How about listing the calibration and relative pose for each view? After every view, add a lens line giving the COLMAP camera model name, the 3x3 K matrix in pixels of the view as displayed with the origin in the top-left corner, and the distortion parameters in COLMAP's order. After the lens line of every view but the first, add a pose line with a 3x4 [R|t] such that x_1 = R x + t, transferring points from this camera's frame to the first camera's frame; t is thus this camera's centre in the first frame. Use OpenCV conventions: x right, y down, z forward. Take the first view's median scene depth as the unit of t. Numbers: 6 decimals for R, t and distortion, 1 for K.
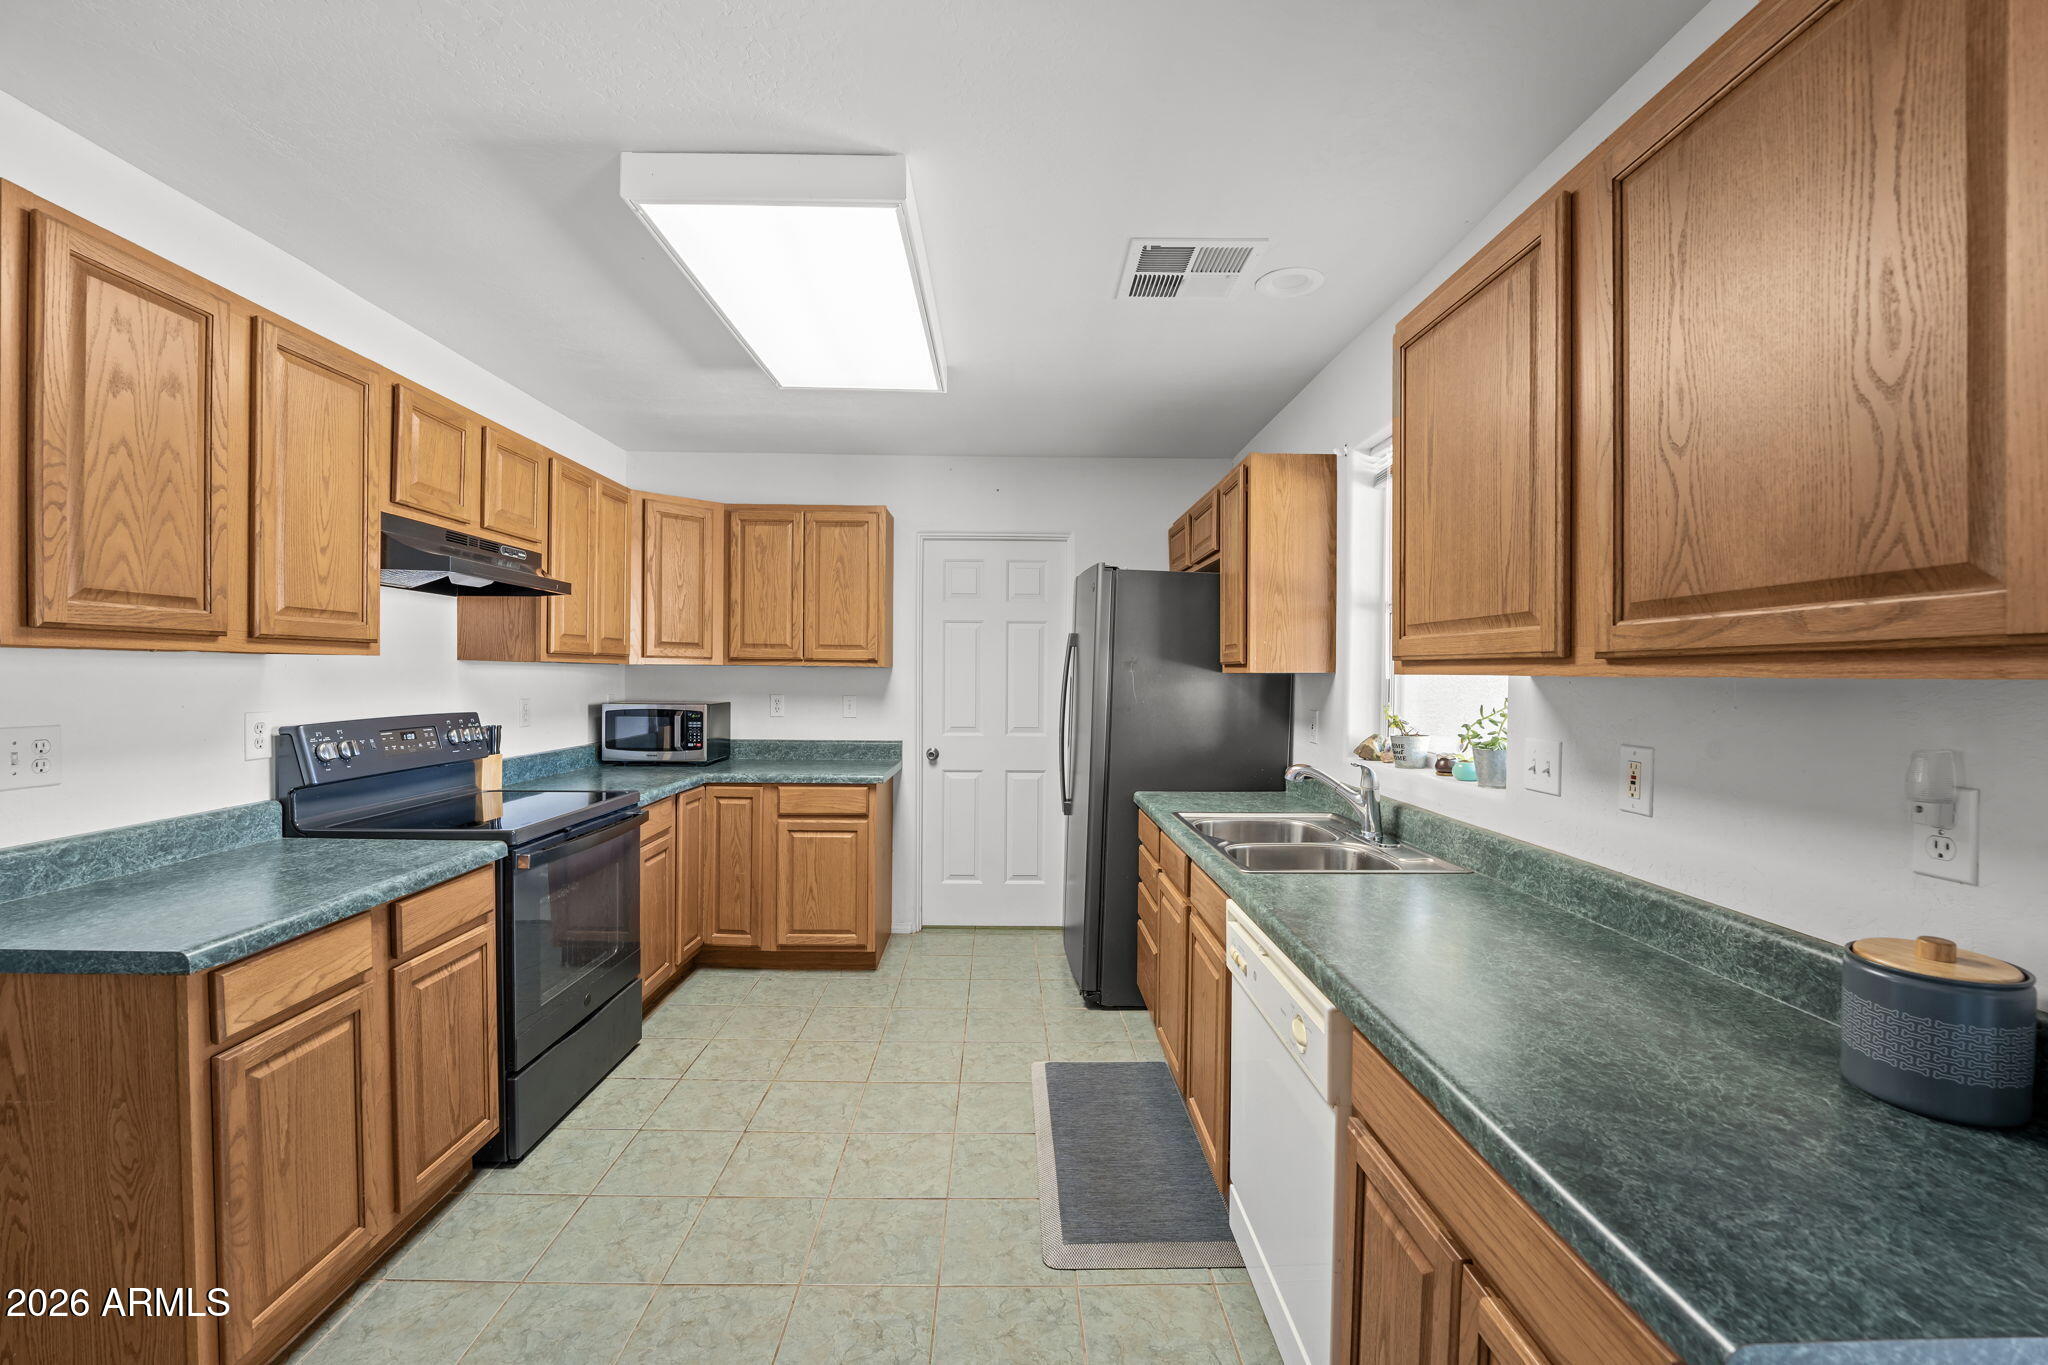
lens RADIAL K [[824.2, 0, 1029.7], [0, 824.2, 694.5], [0, 0, 1]] dist [-0.026089, 0.002496]
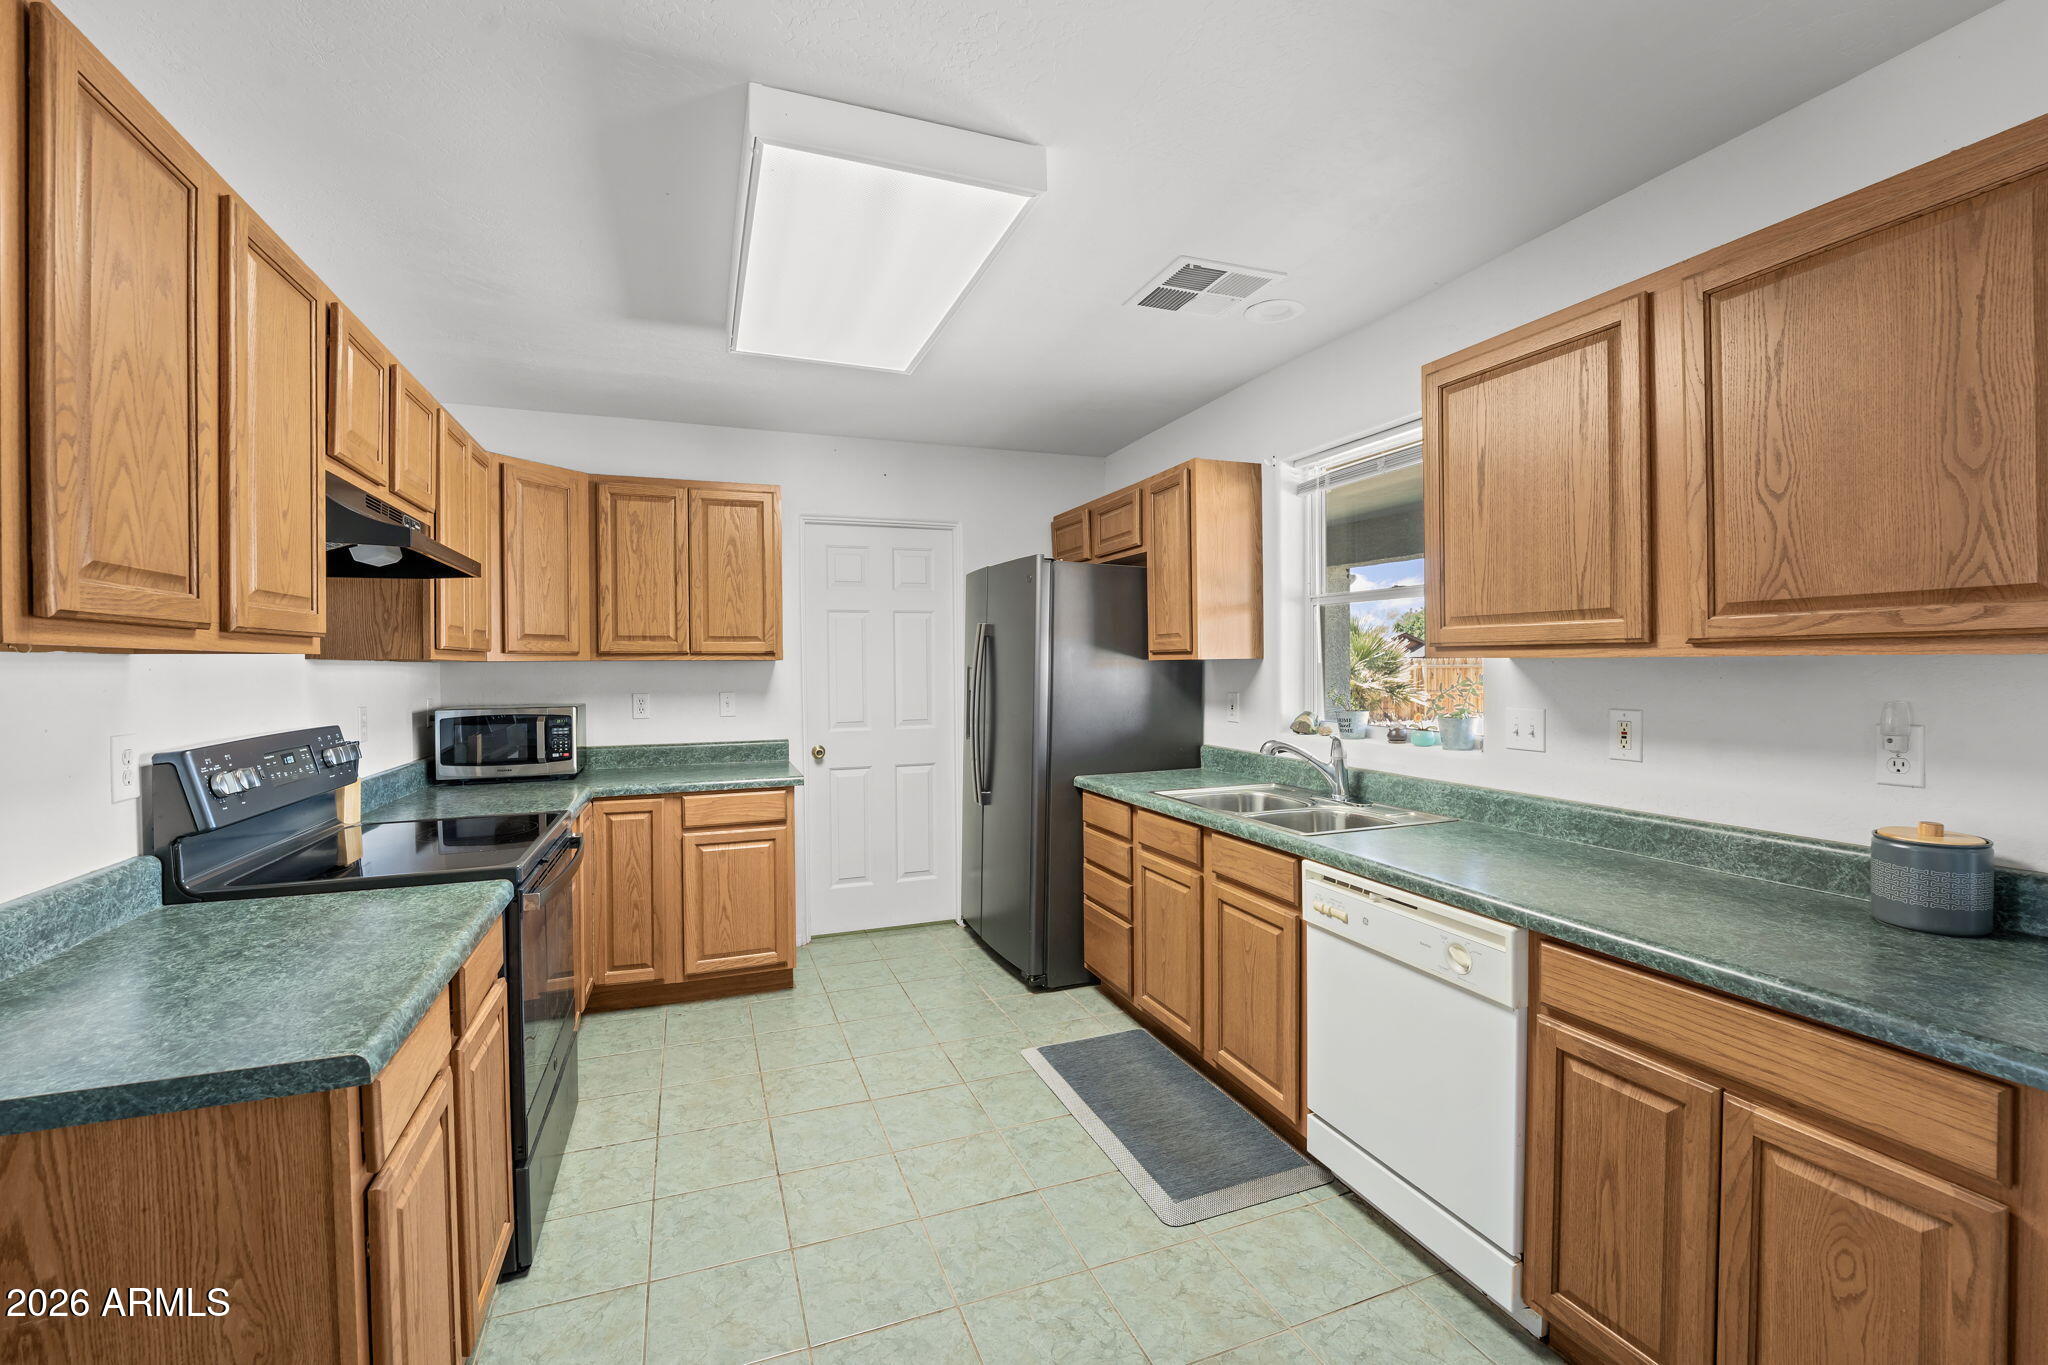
lens RADIAL K [[840.1, 0, 1024.0], [0, 840.1, 682.5], [0, 0, 1]] dist [-0.025810, 0.002110]
pose [[0.941561, -0.024869, 0.335923, -0.331034], [0.025692, 0.999668, 0.001995, -0.004304], [-0.335861, 0.006753, 0.941887, 0.031802]]
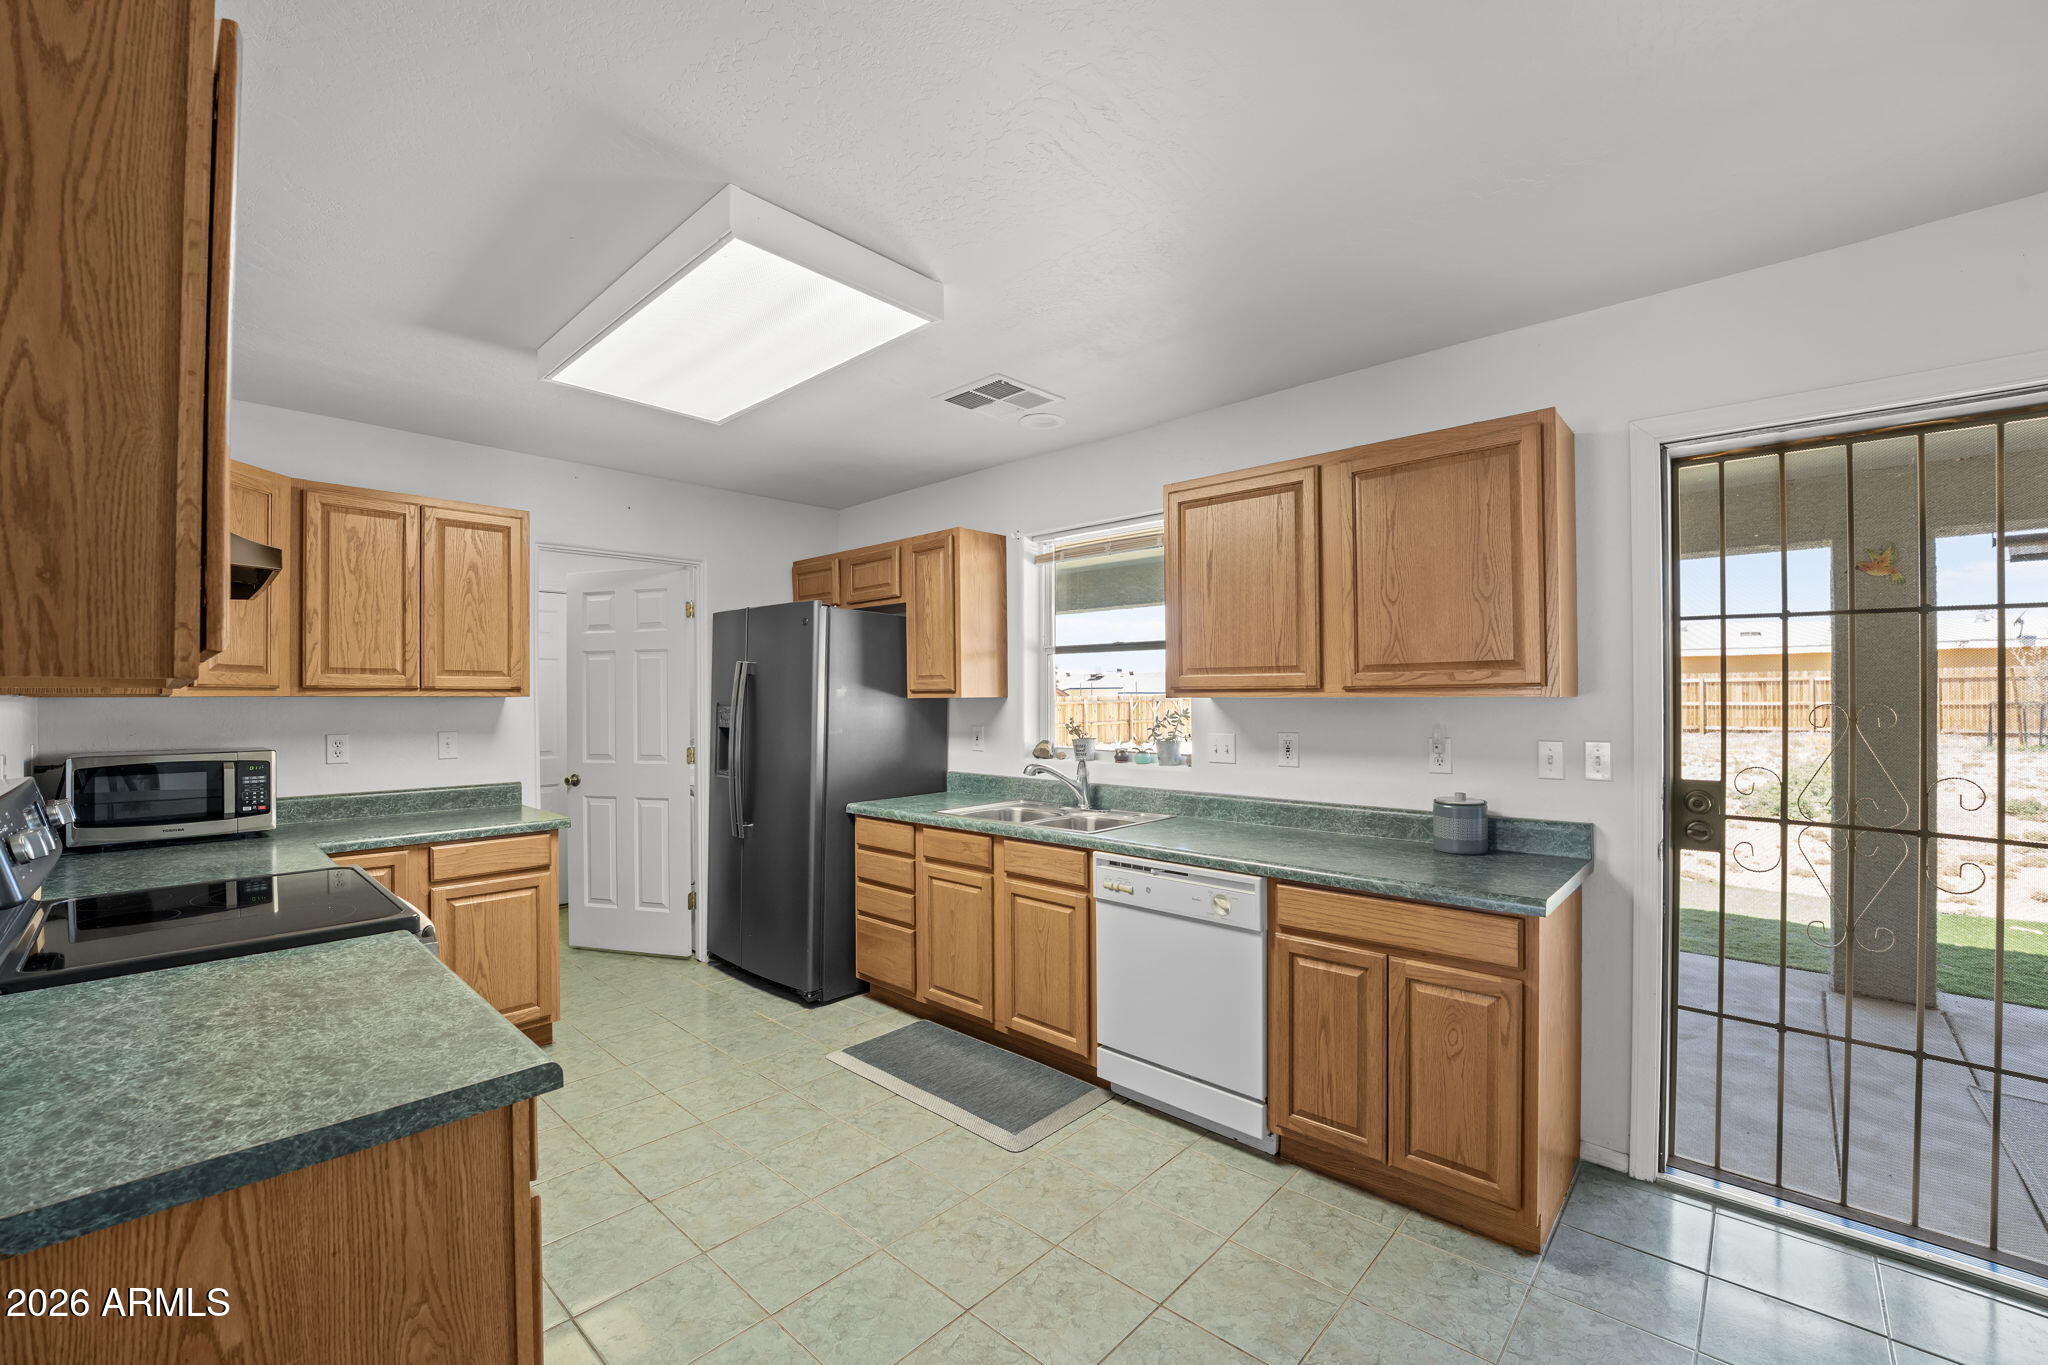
lens RADIAL K [[823.9, 0, 1023.7], [0, 823.9, 703.2], [0, 0, 1]] dist [-0.026105, -0.000320]
pose [[0.696828, -0.017572, 0.717023, -0.598283], [0.029825, 0.999545, -0.004489, -0.009457], [-0.716618, 0.024513, 0.697035, 0.037260]]
